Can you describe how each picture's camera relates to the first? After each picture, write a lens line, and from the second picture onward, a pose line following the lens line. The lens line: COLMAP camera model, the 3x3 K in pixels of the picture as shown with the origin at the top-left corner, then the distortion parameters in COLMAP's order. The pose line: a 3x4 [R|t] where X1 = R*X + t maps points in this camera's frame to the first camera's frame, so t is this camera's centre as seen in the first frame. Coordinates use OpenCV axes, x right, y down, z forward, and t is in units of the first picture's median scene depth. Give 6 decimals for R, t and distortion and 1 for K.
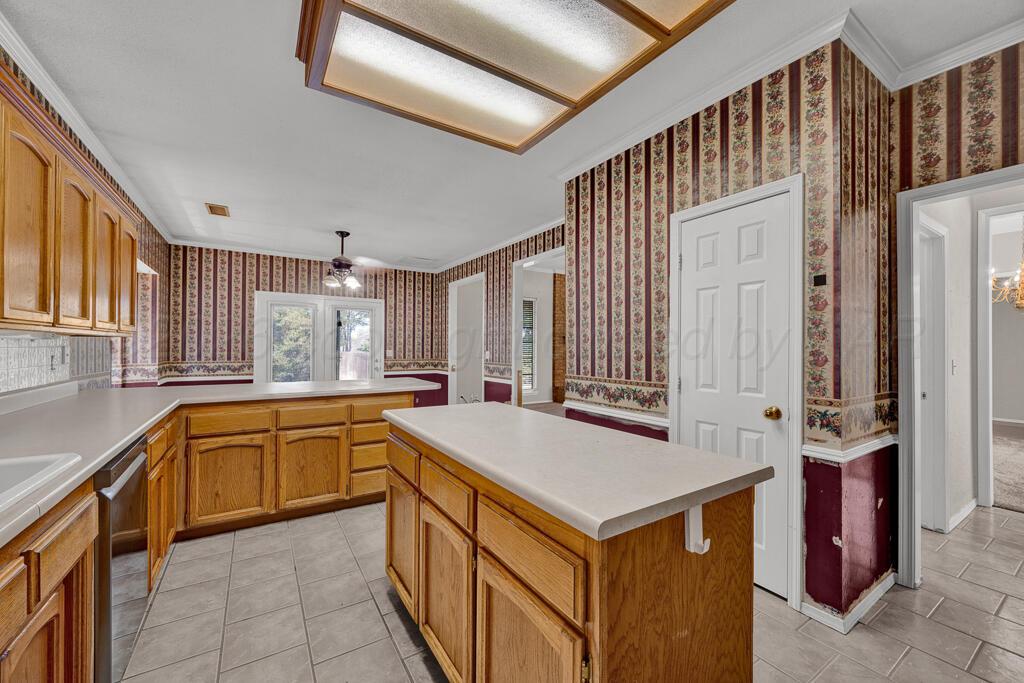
lens RADIAL K [[401.7, 0, 489.3], [0, 401.7, 345.4], [0, 0, 1]] dist [0.007460, -0.001118]
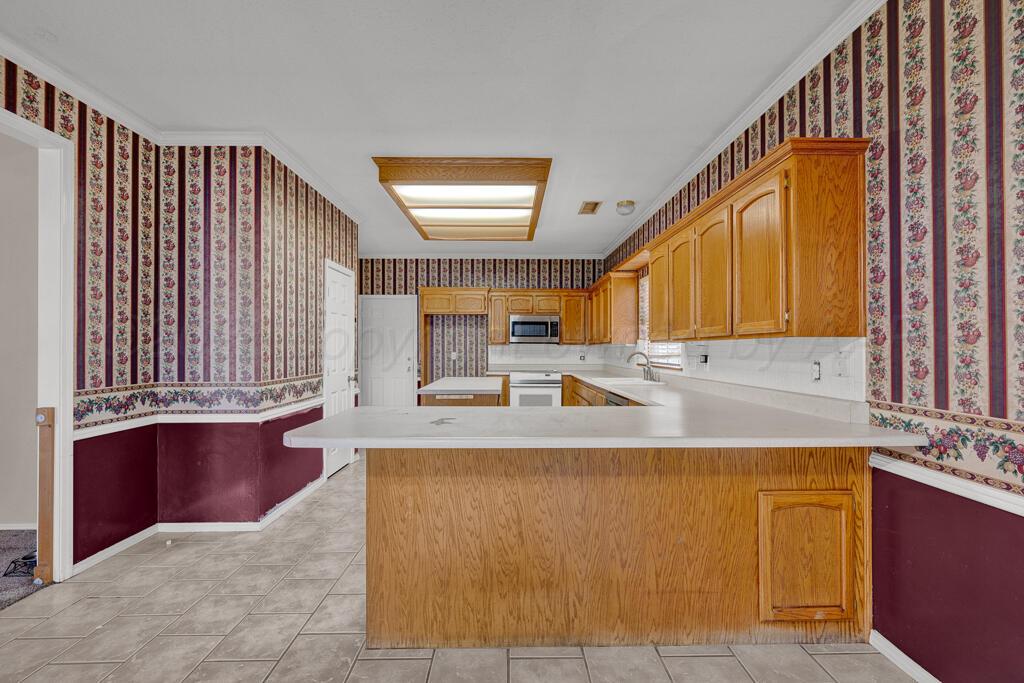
lens RADIAL K [[431.3, 0, 511.0], [0, 431.3, 344.7], [0, 0, 1]] dist [-0.001859, 0.001479]
pose [[-0.852548, 0.005503, 0.522621, -0.887619], [-0.006775, 0.999744, -0.021579, 0.033327], [-0.522606, -0.021938, -0.852292, 1.774292]]
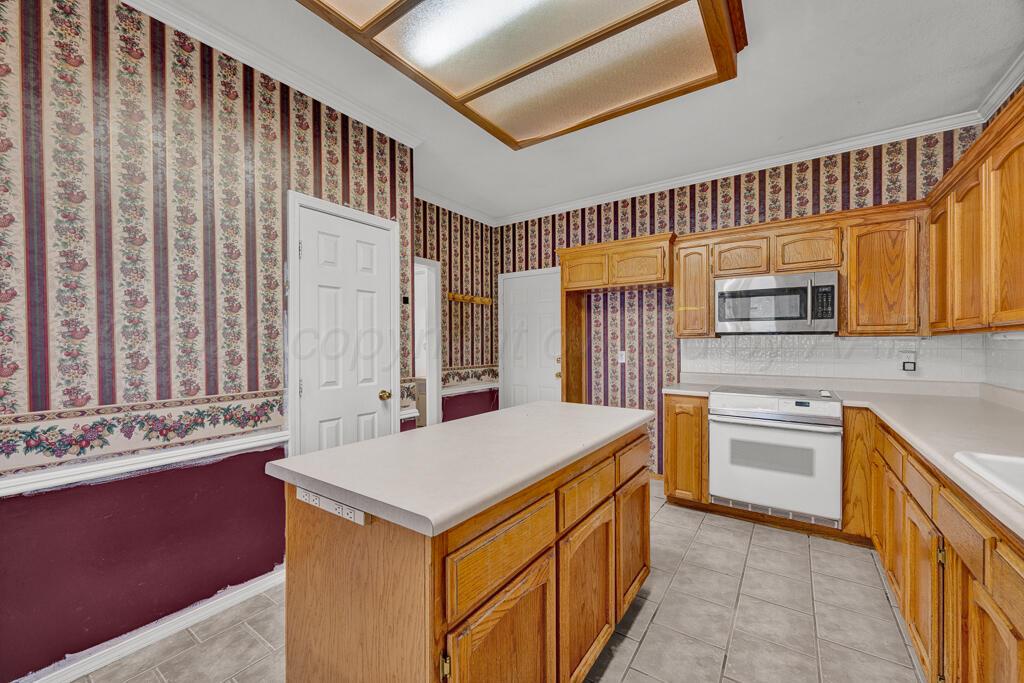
lens RADIAL K [[401.7, 0, 517.8], [0, 401.7, 348.8], [0, 0, 1]] dist [0.007460, -0.001118]
pose [[-0.417175, -0.010933, 0.908760, -0.505025], [0.002800, 0.999907, 0.013315, 0.001107], [-0.908822, 0.008099, -0.417106, 0.875741]]
